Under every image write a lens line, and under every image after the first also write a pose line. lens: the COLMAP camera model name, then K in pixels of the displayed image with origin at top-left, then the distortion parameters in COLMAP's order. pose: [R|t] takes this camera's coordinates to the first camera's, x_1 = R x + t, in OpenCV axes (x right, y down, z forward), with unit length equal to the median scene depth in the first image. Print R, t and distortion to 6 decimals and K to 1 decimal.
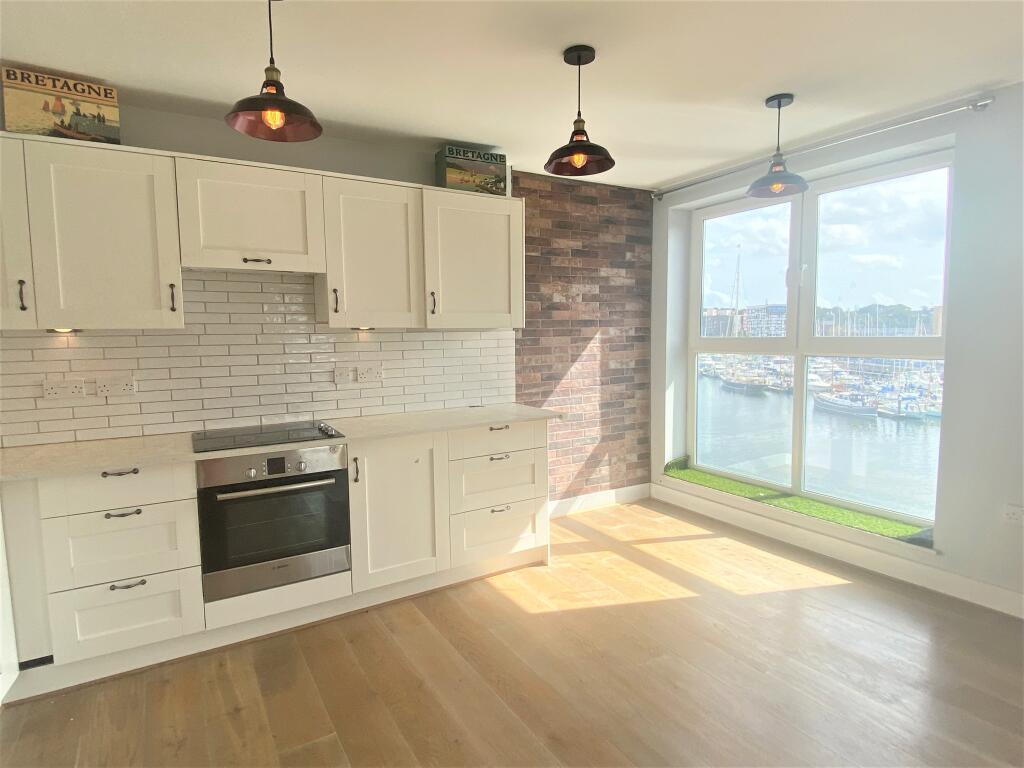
lens RADIAL K [[550.5, 0, 512.0], [0, 550.5, 384.0], [0, 0, 1]] dist [0.035672, -0.036148]
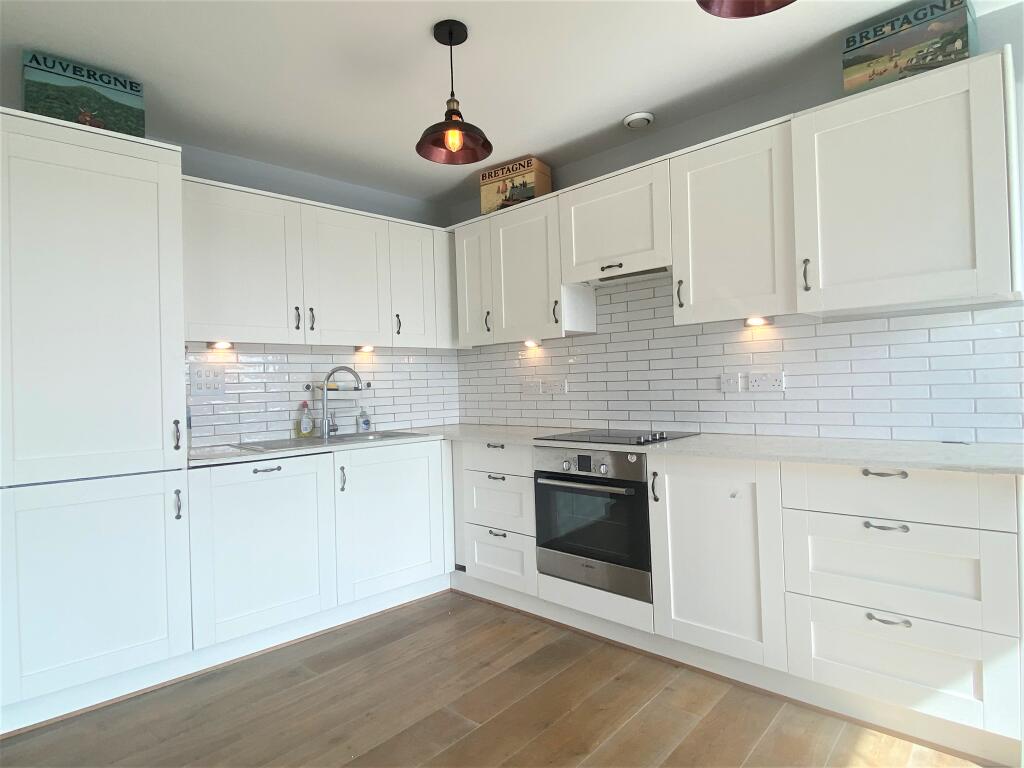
lens RADIAL K [[550.5, 0, 512.0], [0, 550.5, 384.0], [0, 0, 1]] dist [0.035672, -0.036148]
pose [[0.299903, 0.003864, -0.953962, 0.459230], [-0.062113, 0.997949, -0.015485, 0.023718], [0.951946, 0.063897, 0.299528, 0.515328]]
